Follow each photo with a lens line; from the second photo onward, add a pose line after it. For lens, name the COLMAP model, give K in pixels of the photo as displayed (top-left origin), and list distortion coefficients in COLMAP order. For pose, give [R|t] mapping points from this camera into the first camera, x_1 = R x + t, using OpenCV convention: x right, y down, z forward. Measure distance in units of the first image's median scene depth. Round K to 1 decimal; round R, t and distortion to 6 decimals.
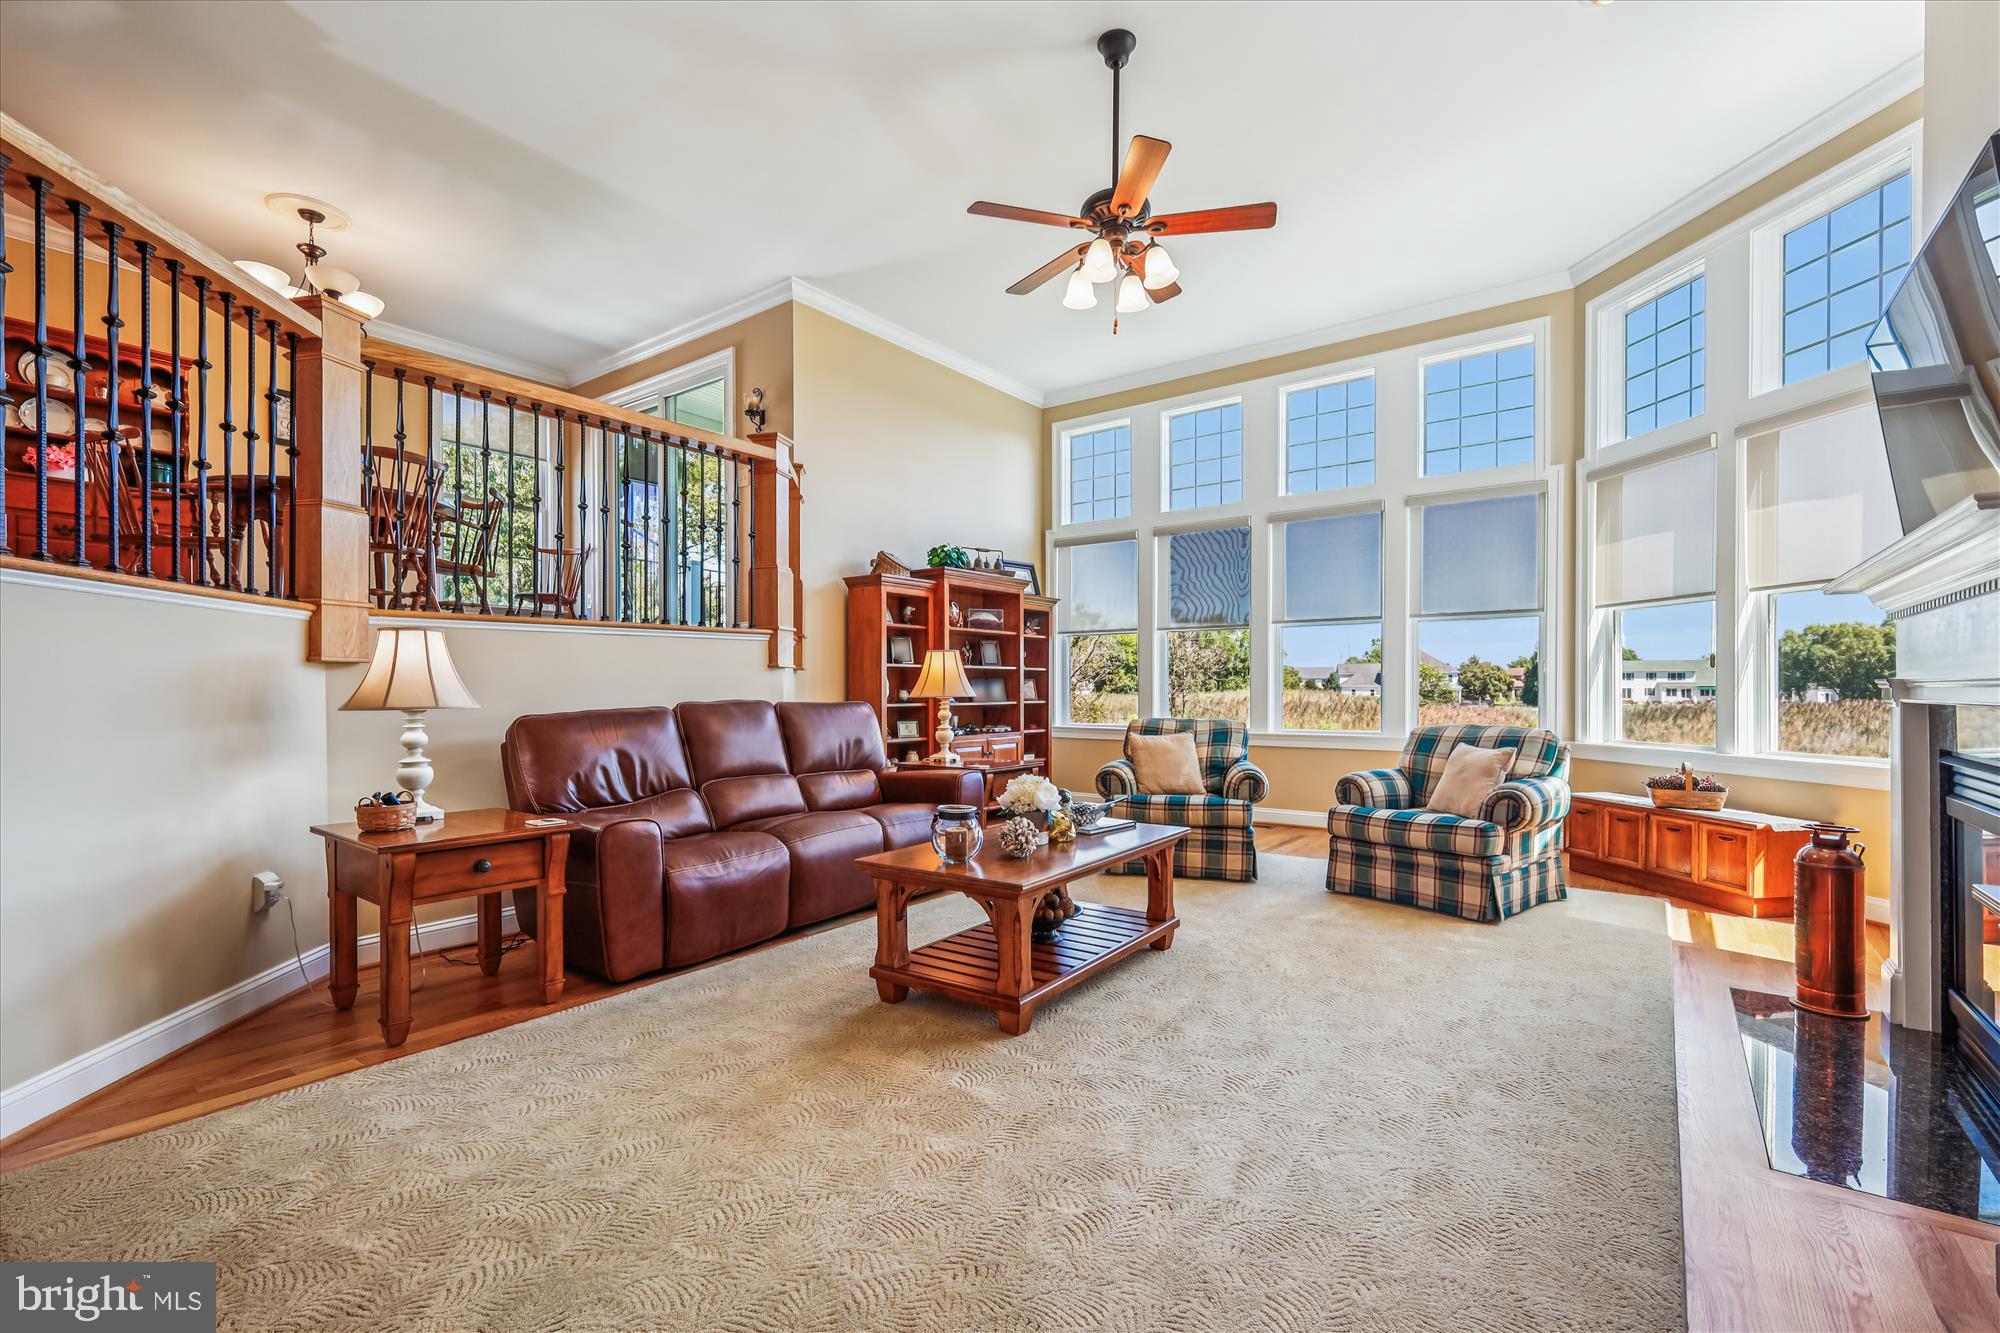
lens RADIAL K [[885.0, 0, 1005.2], [0, 885.0, 701.2], [0, 0, 1]] dist [0.003127, -0.000439]
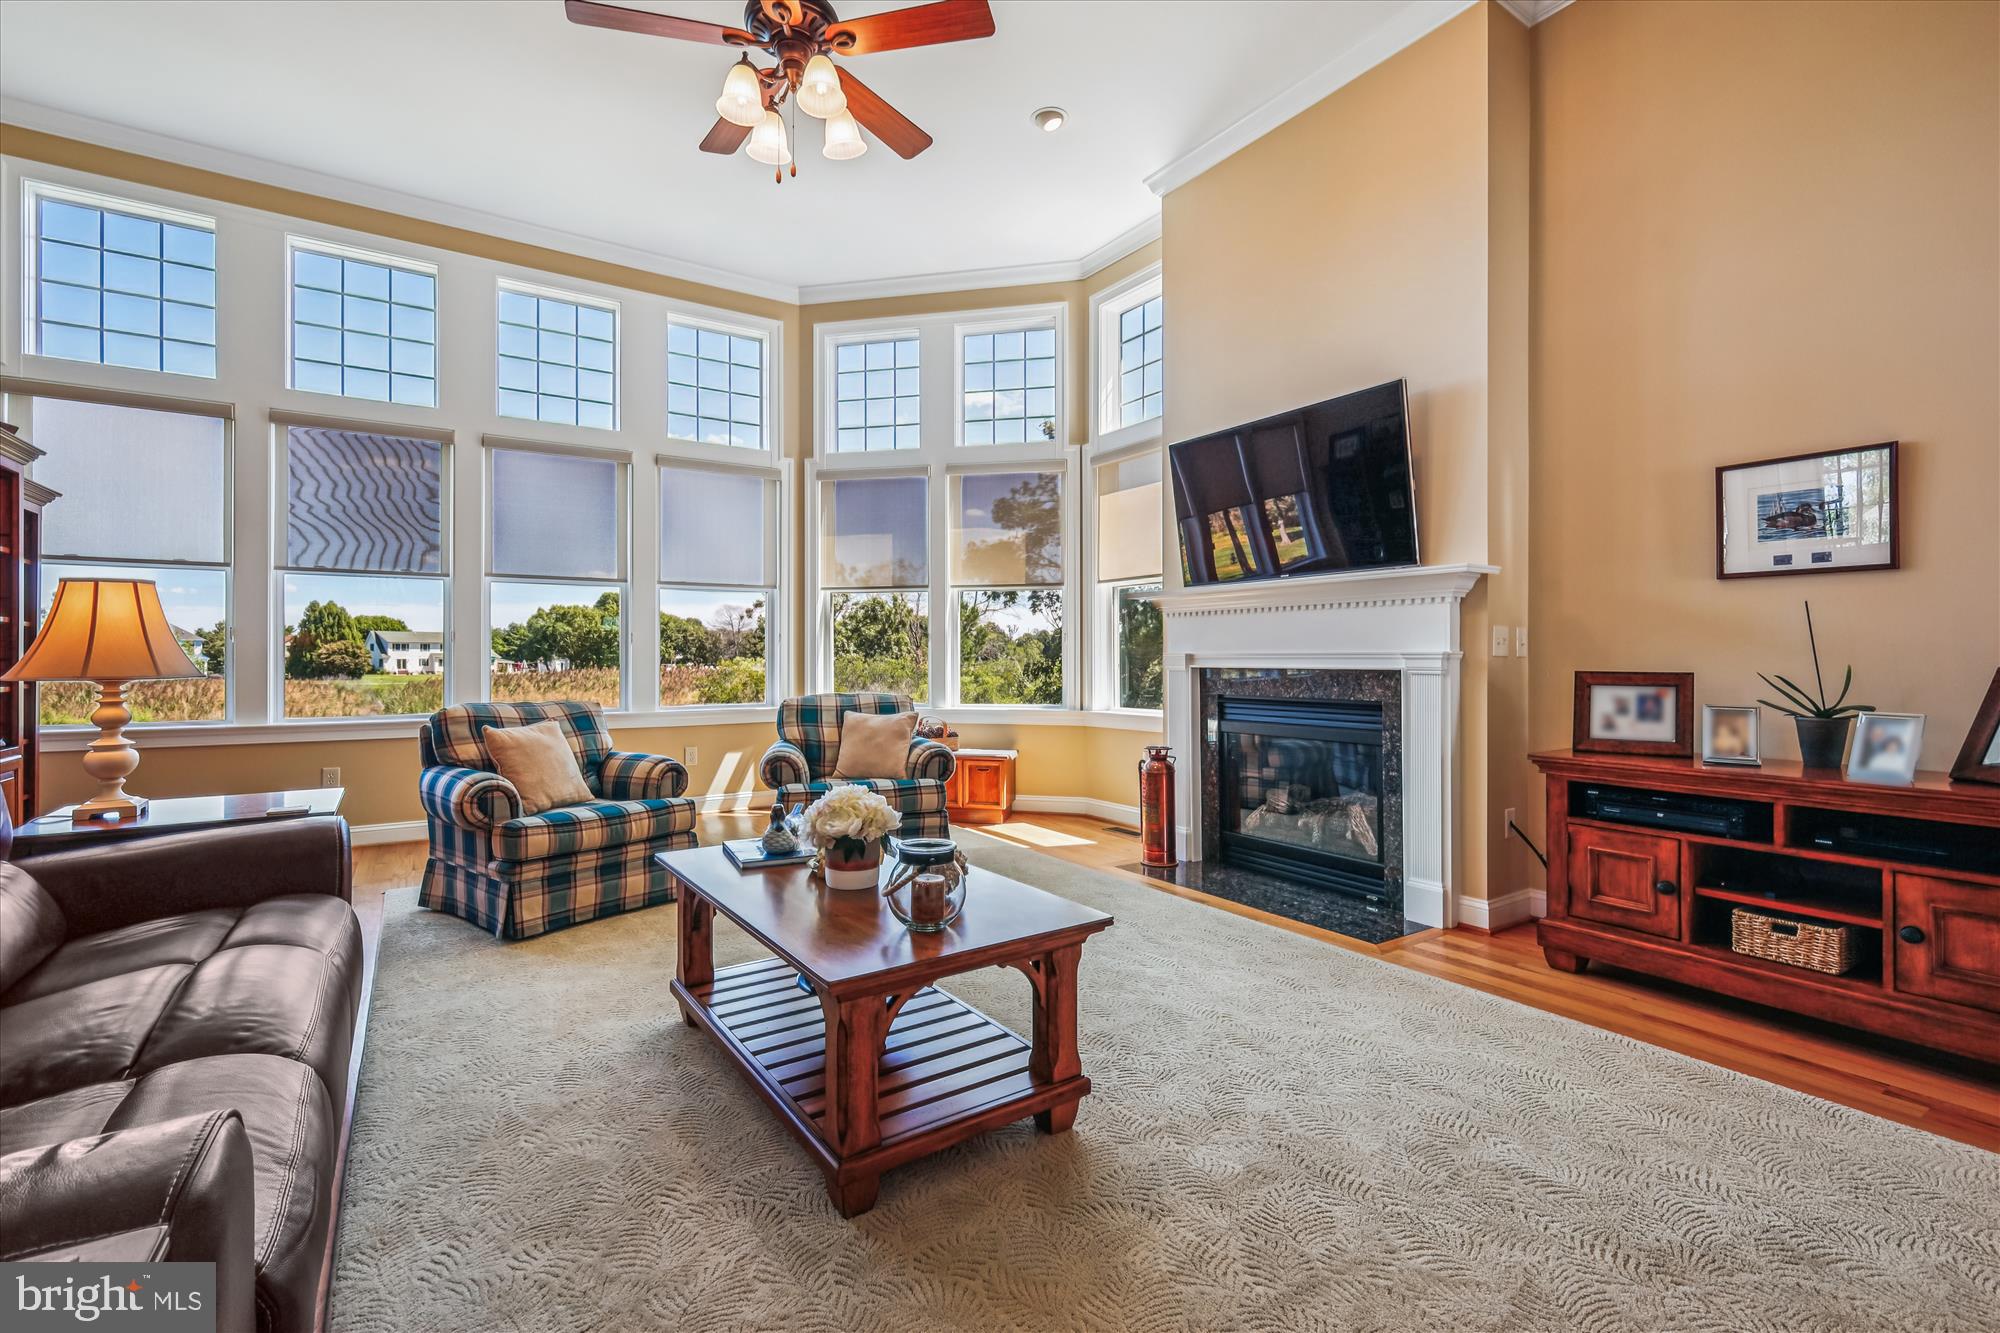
lens RADIAL K [[885.0, 0, 1000.4], [0, 885.0, 654.9], [0, 0, 1]] dist [0.003127, -0.000439]
pose [[0.345206, 0.001923, 0.938525, -0.327878], [0.015844, 0.999843, -0.007876, -0.006673], [-0.938393, 0.017588, 0.345121, 0.372817]]
